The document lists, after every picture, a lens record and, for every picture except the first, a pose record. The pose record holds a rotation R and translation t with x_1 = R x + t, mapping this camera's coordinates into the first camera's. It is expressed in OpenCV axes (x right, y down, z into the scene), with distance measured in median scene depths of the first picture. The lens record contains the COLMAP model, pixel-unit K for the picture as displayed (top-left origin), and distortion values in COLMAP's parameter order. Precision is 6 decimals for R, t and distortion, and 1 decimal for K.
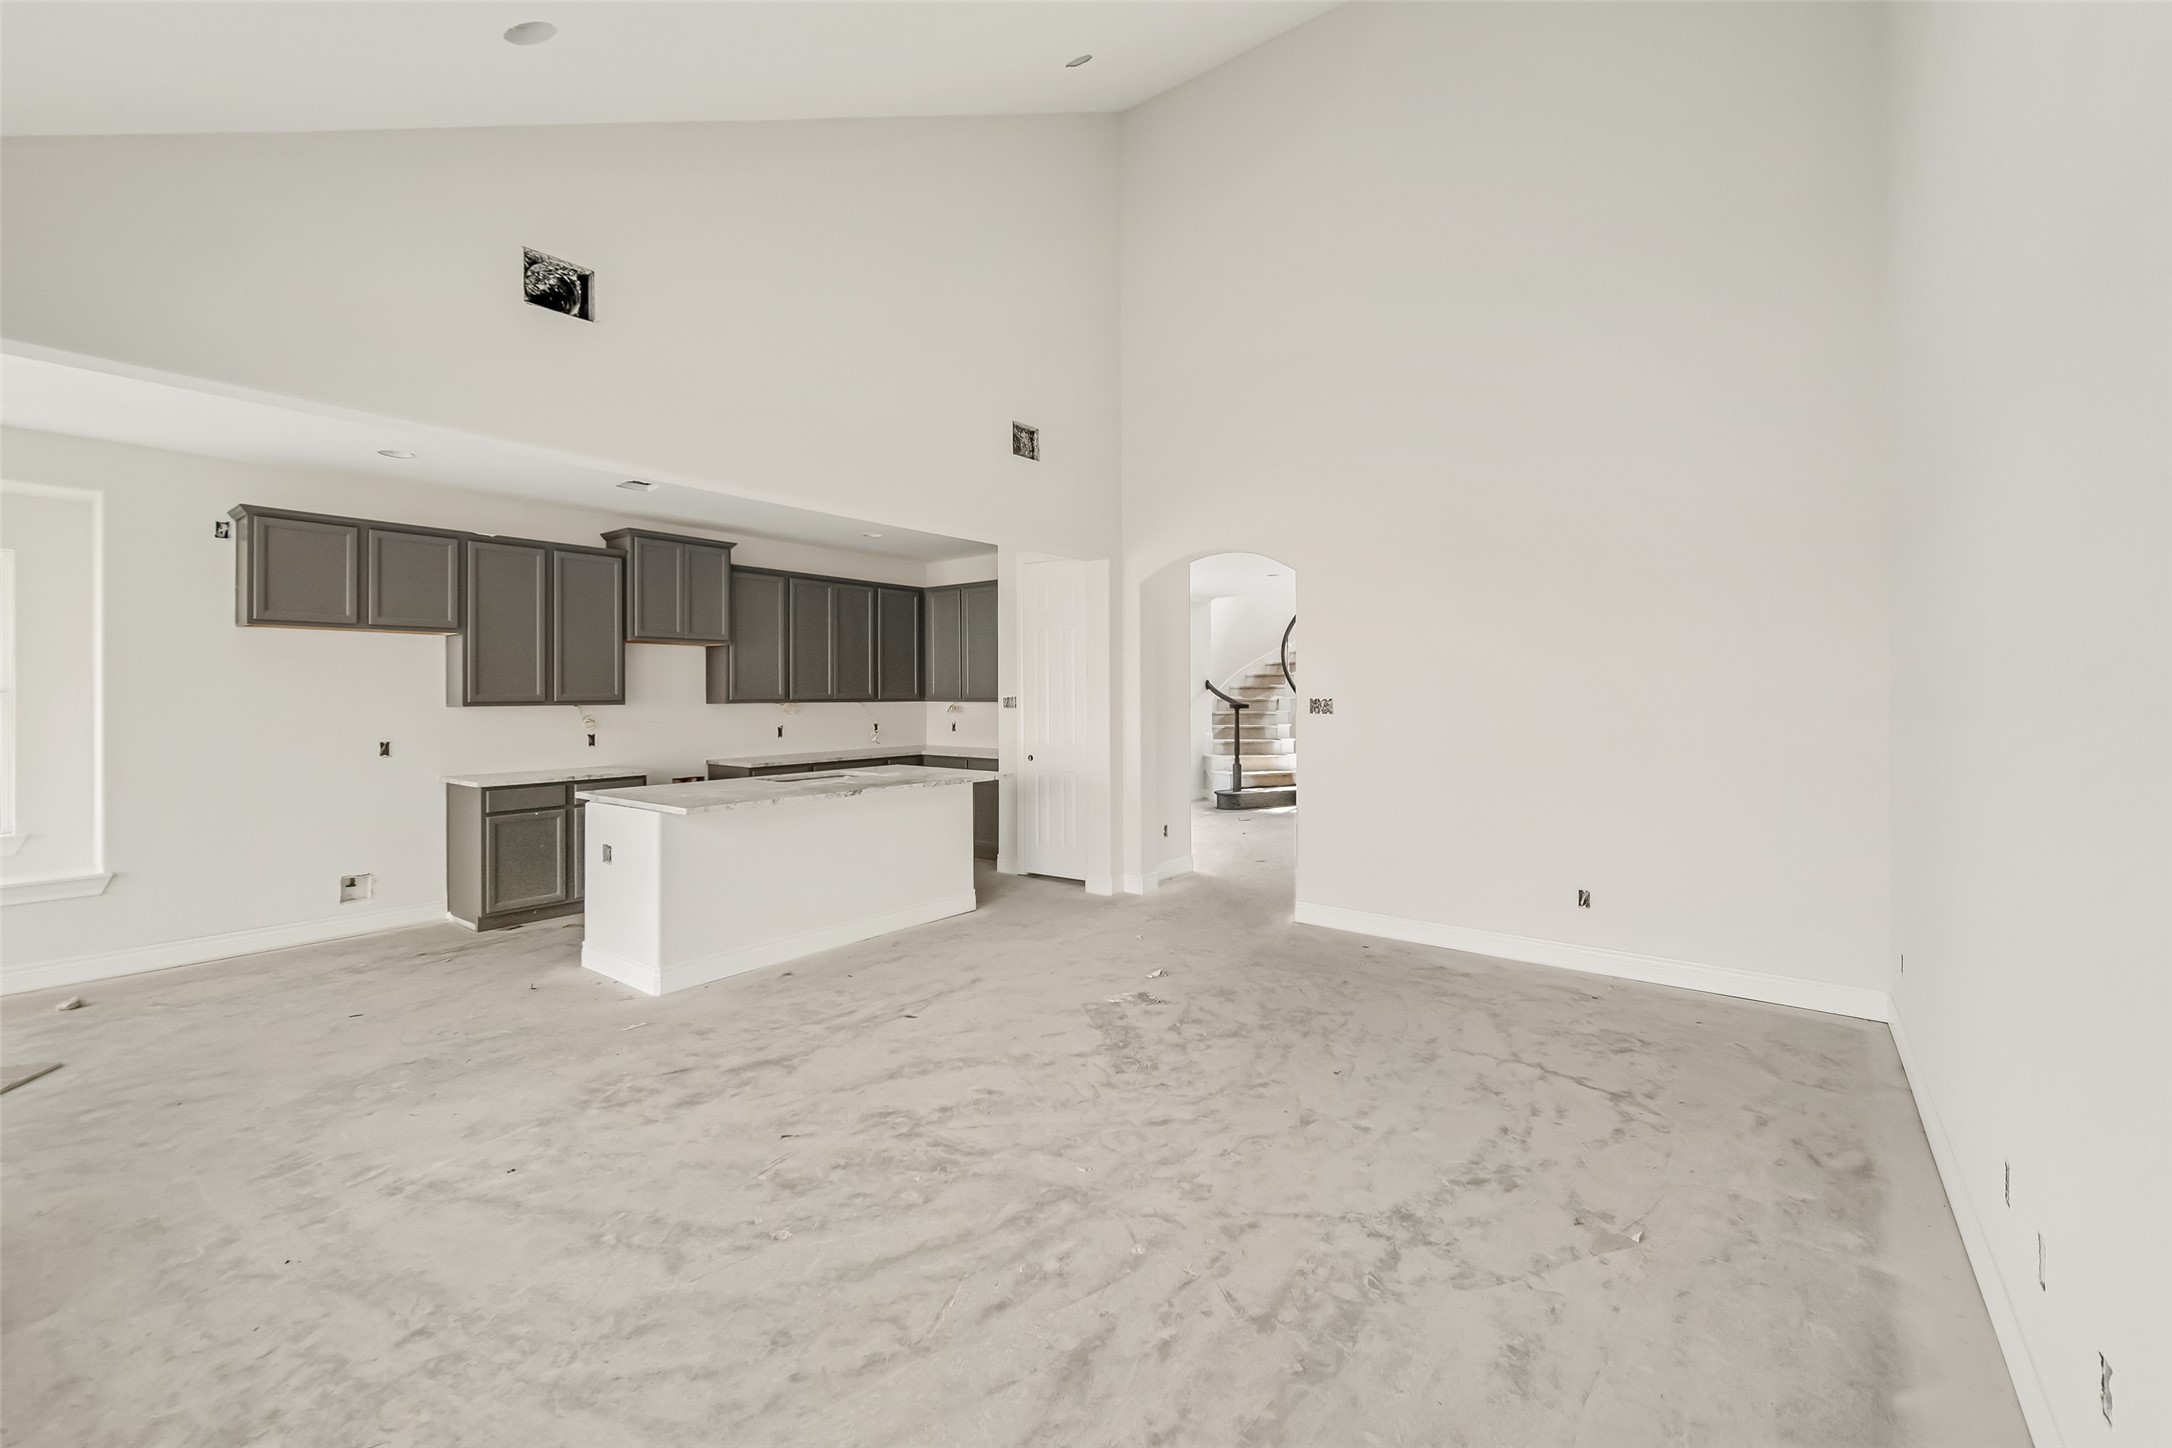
lens RADIAL K [[881.4, 0, 1086.4], [0, 881.4, 722.2], [0, 0, 1]] dist [-0.004008, -0.000705]
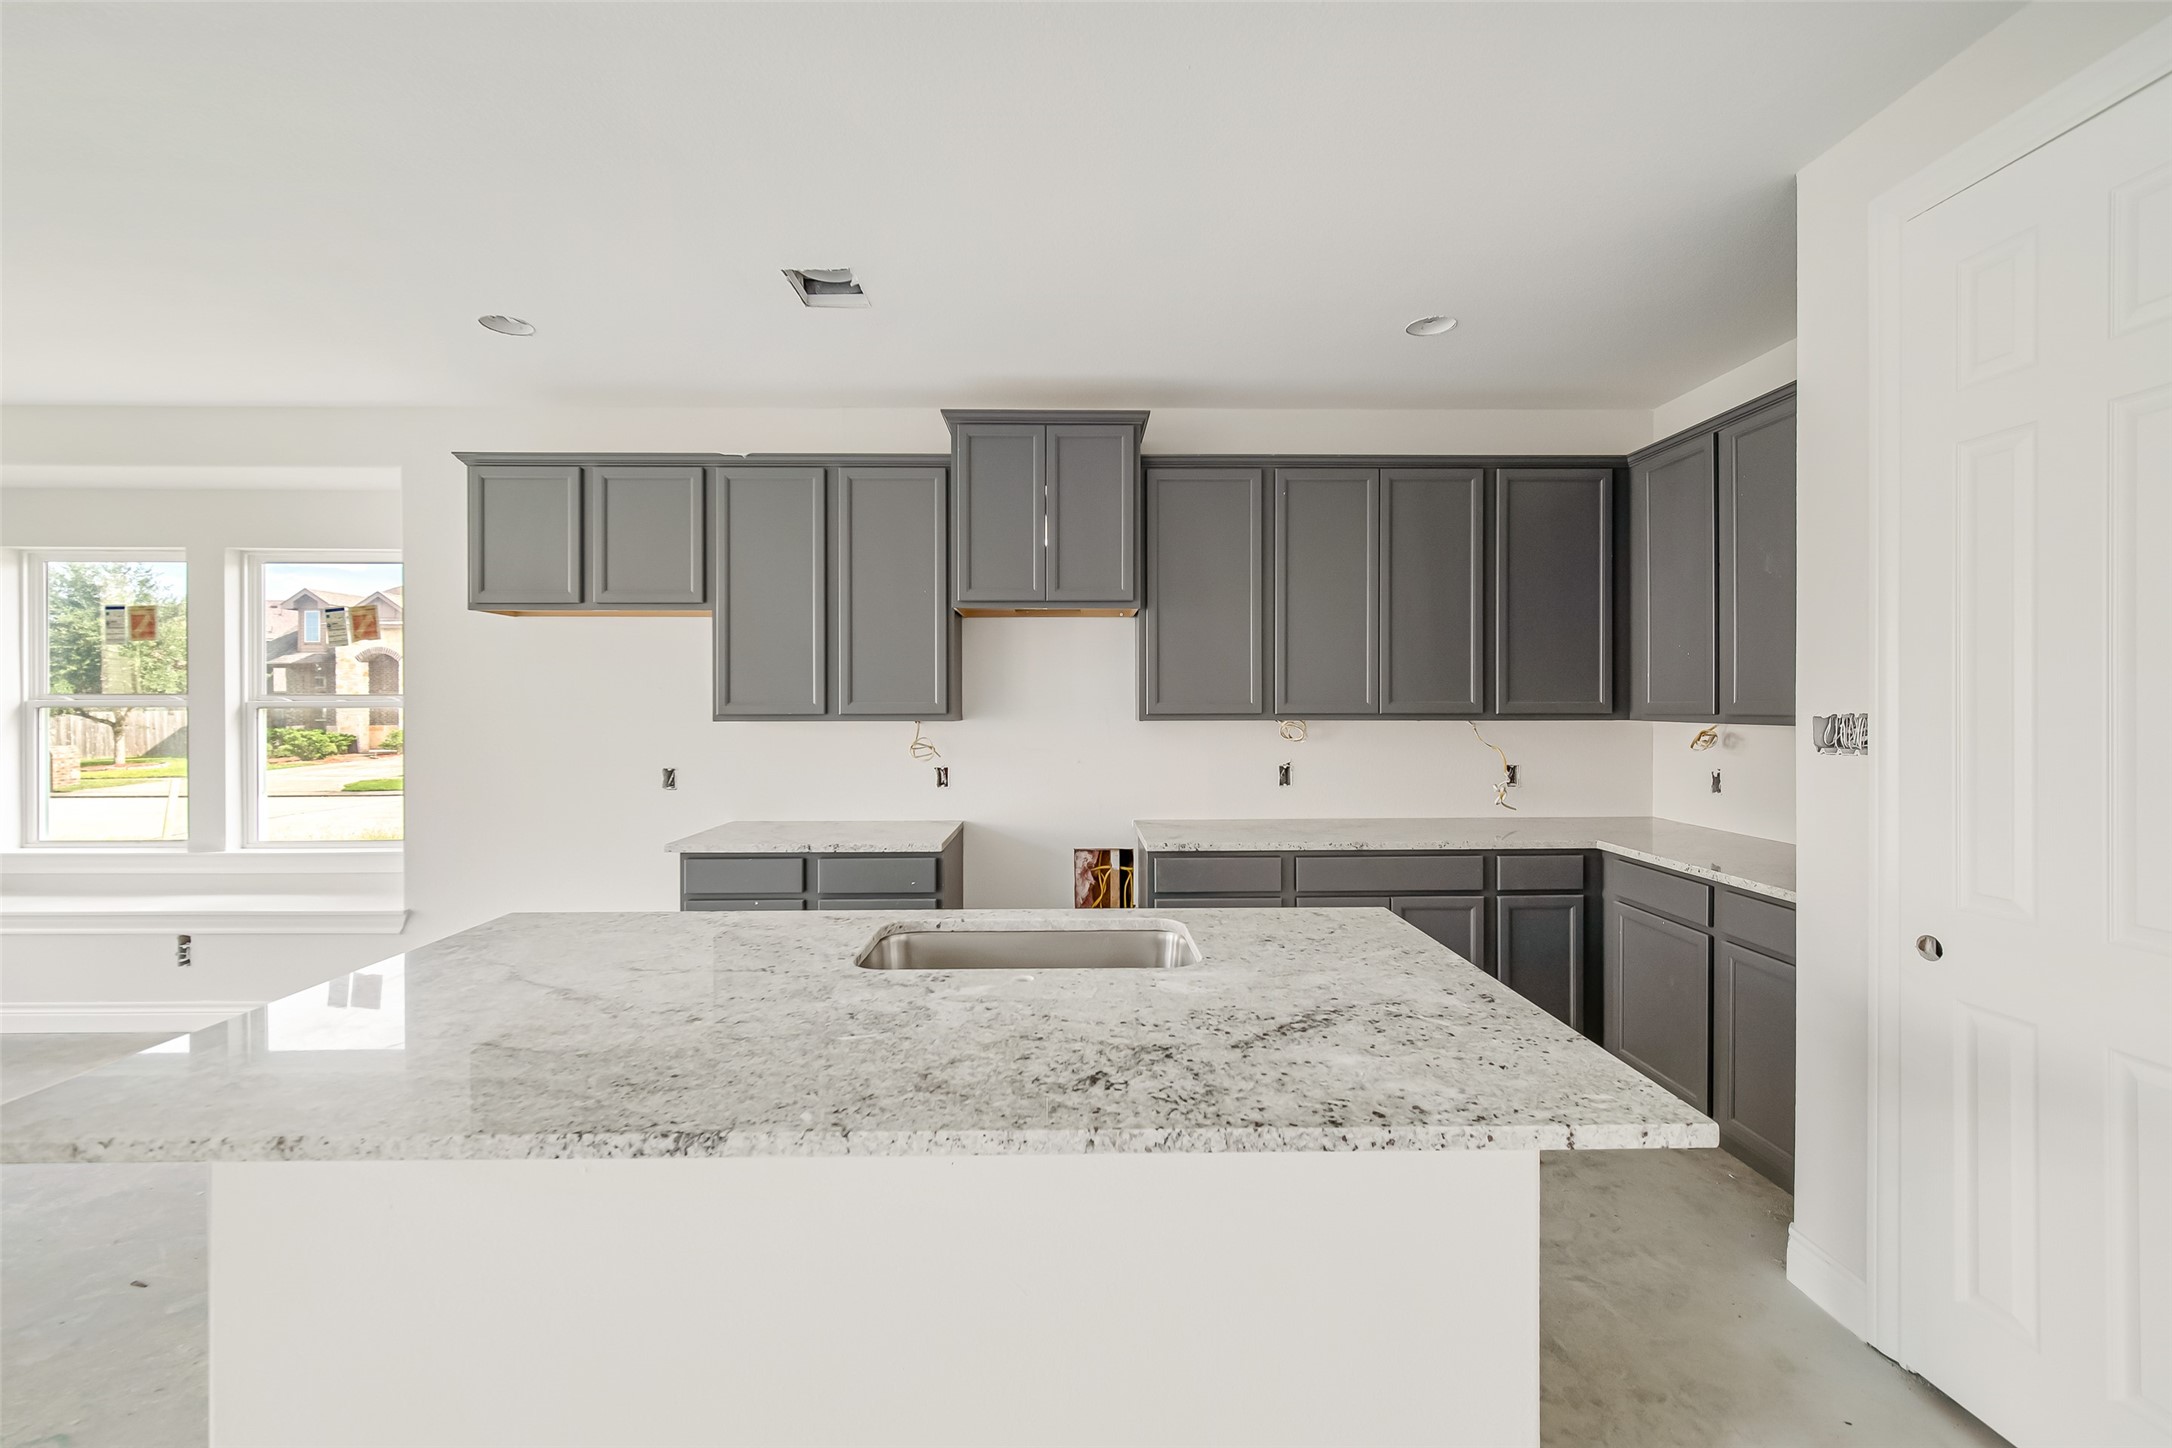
lens RADIAL K [[881.4, 0, 1074.7], [0, 881.4, 709.2], [0, 0, 1]] dist [-0.004008, -0.000705]
pose [[0.624888, 0.003792, -0.780705, -0.021060], [-0.026216, 0.999526, -0.016129, -0.019541], [0.780274, 0.030546, 0.624691, 0.671725]]
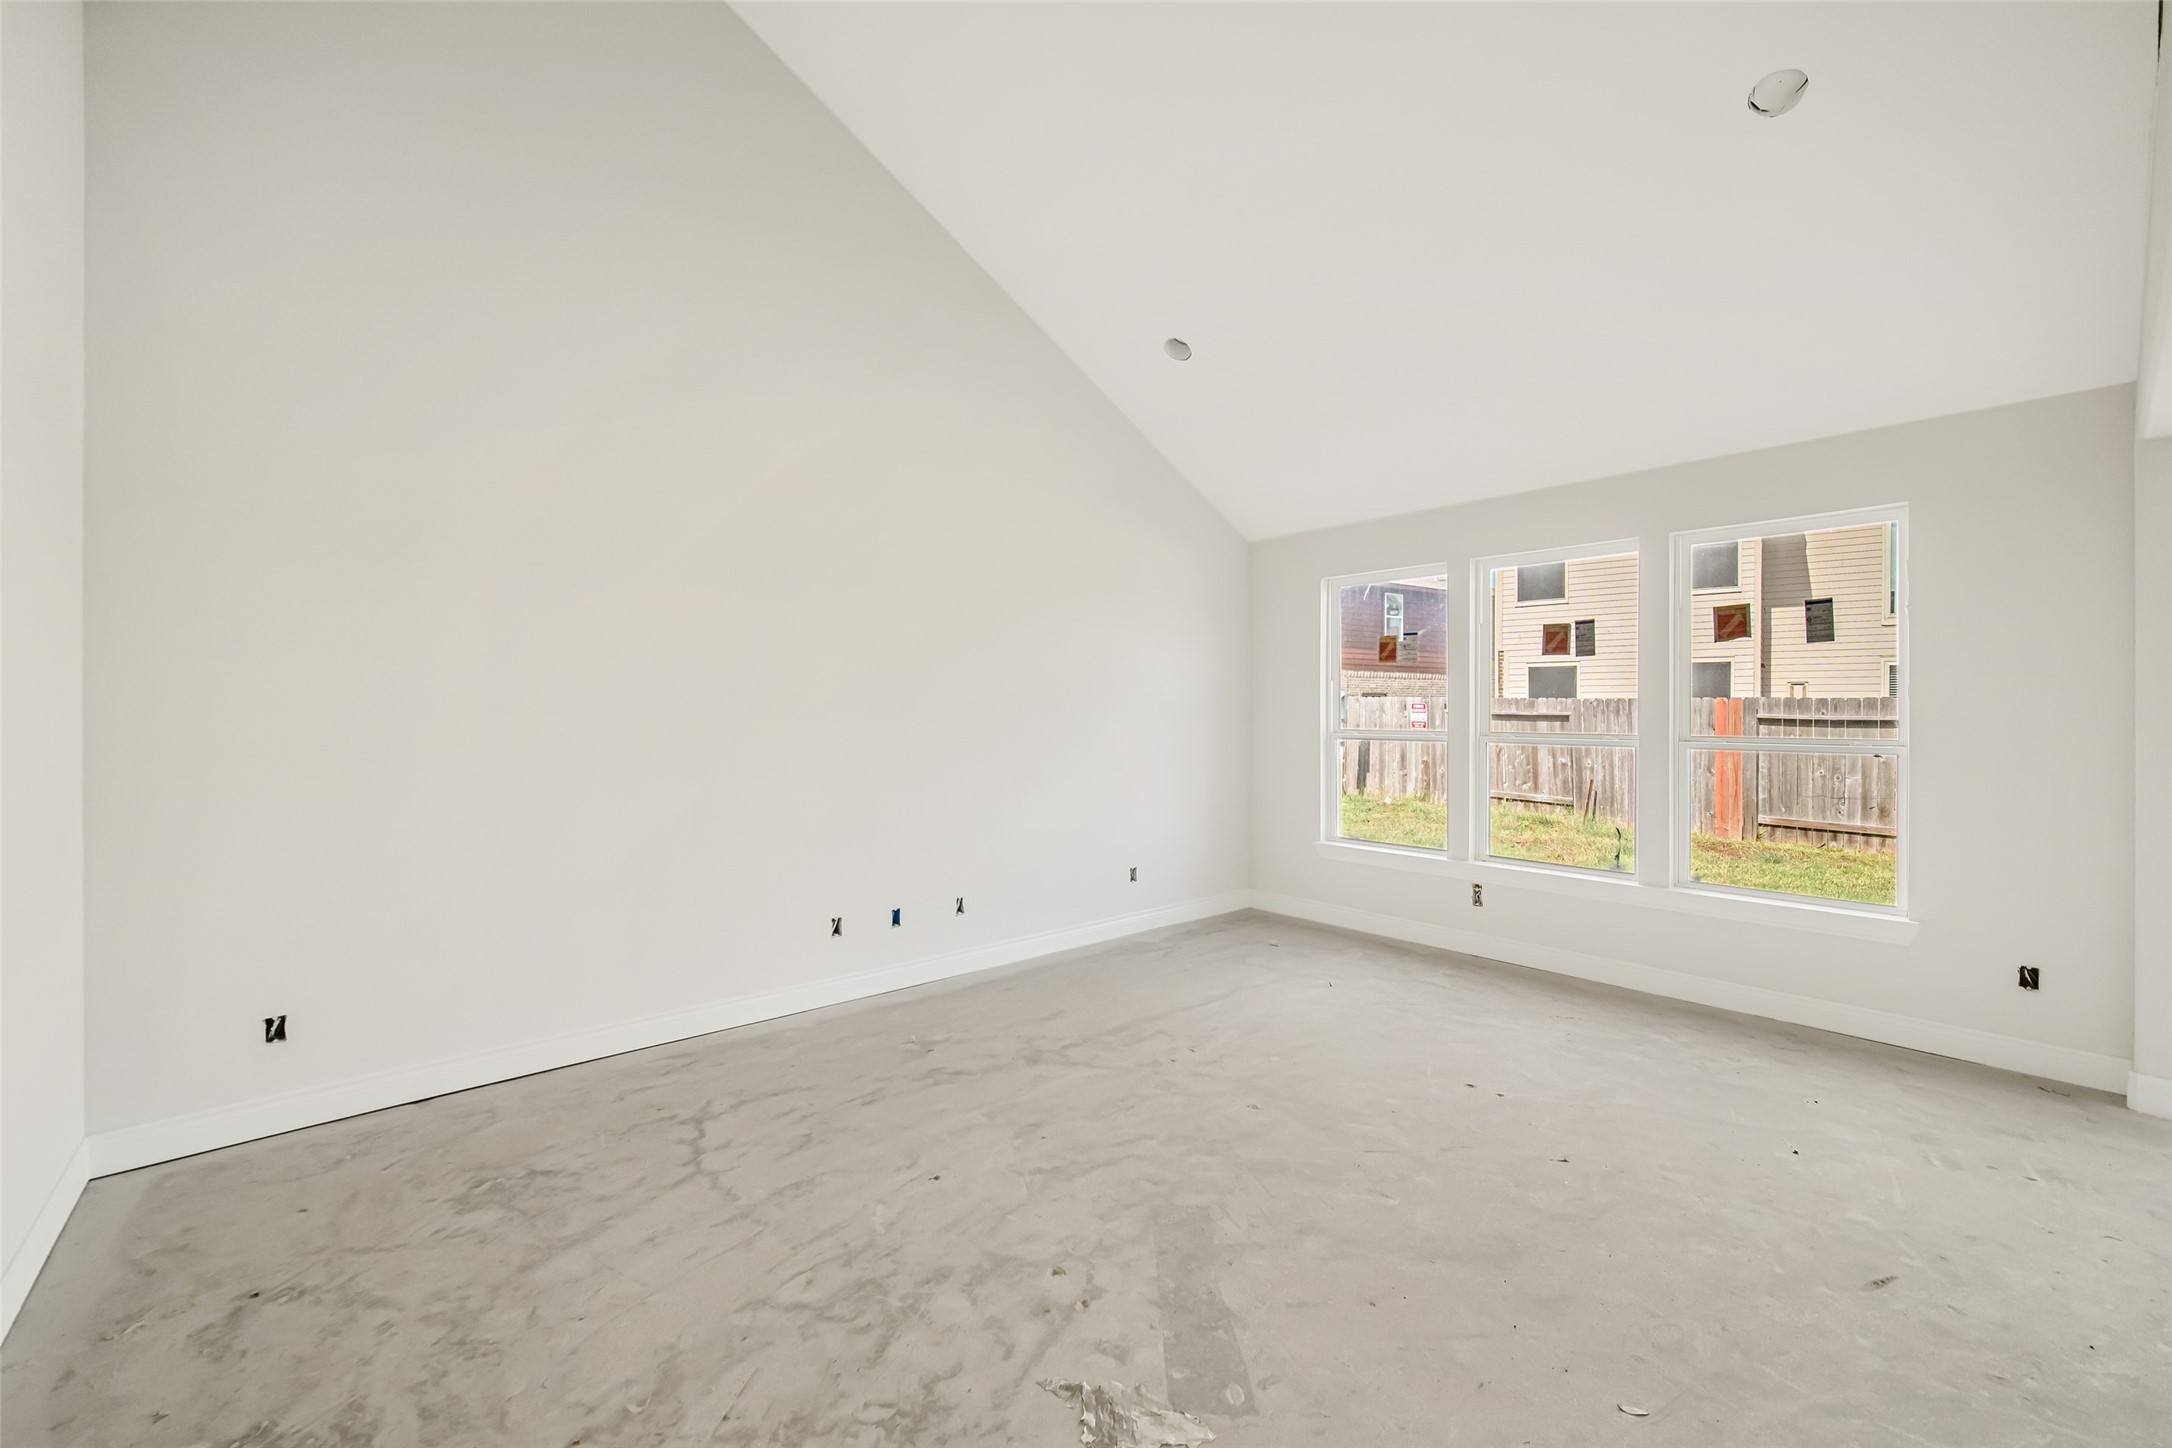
lens RADIAL K [[881.4, 0, 1076.9], [0, 881.4, 716.3], [0, 0, 1]] dist [-0.004008, -0.000705]
pose [[-0.979092, 0.000256, 0.203418, -0.007987], [0.008835, 0.999109, 0.041265, -0.056122], [-0.203226, 0.042200, -0.978222, 1.647952]]
